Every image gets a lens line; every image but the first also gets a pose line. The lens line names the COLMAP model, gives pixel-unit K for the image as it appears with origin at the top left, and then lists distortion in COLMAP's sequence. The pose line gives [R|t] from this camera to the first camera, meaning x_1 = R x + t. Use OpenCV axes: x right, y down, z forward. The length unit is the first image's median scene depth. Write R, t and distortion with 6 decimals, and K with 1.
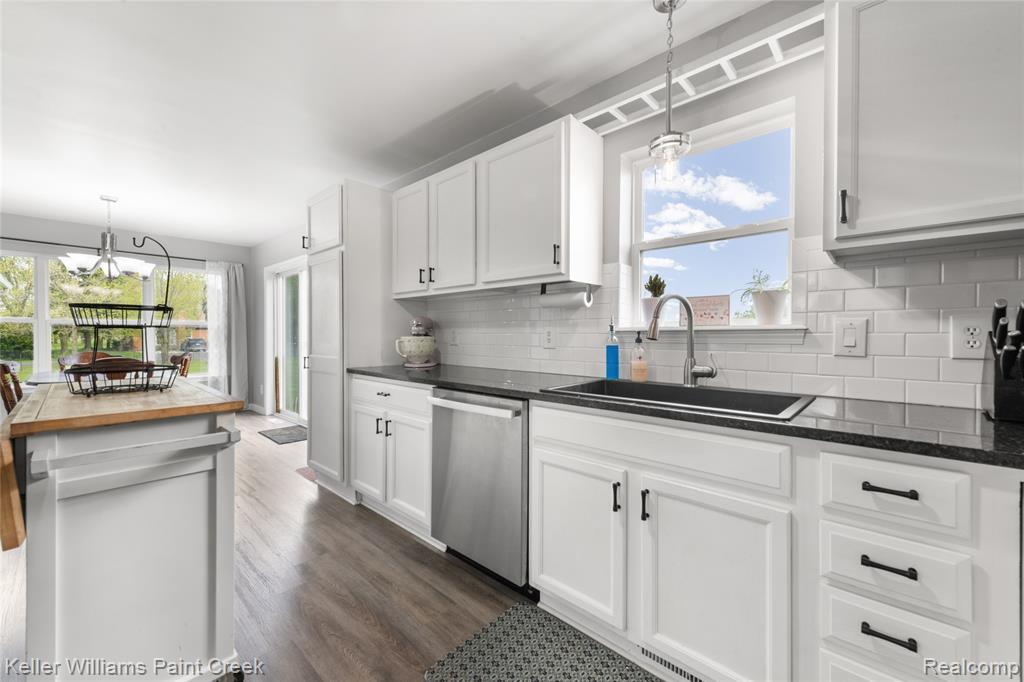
lens RADIAL K [[401.7, 0, 505.8], [0, 401.7, 336.6], [0, 0, 1]] dist [0.012099, -0.000602]
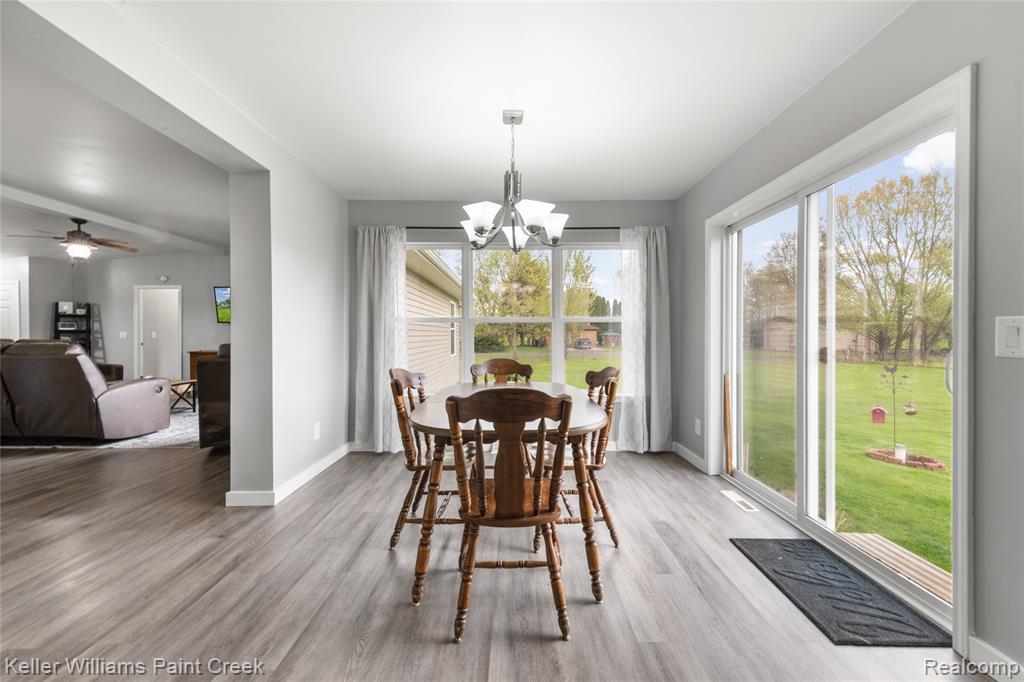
lens RADIAL K [[407.3, 0, 511.8], [0, 407.3, 339.1], [0, 0, 1]] dist [0.013408, -0.000155]
pose [[0.678109, 0.008129, -0.734917, -1.037753], [-0.002756, 0.999960, 0.008518, -0.009896], [0.734957, -0.003751, 0.678104, 1.154221]]
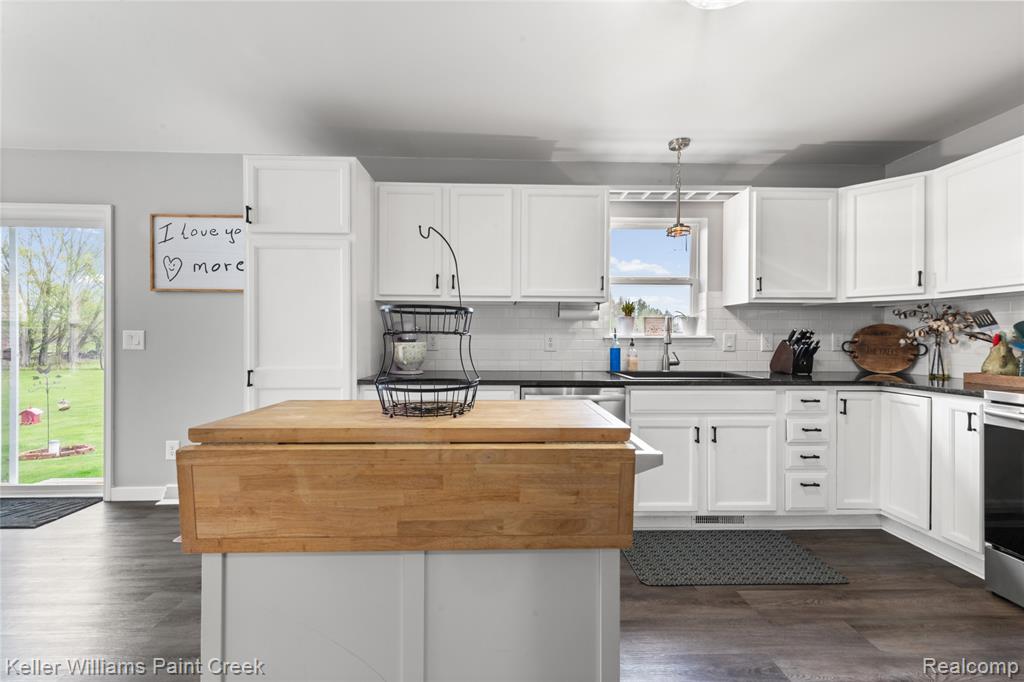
lens RADIAL K [[401.7, 0, 505.8], [0, 401.7, 336.6], [0, 0, 1]] dist [0.012099, -0.000602]
pose [[0.712783, 0.005925, 0.701360, -1.043106], [-0.000618, 0.999969, -0.007820, -0.007300], [-0.701384, 0.005141, 0.712765, 0.231935]]
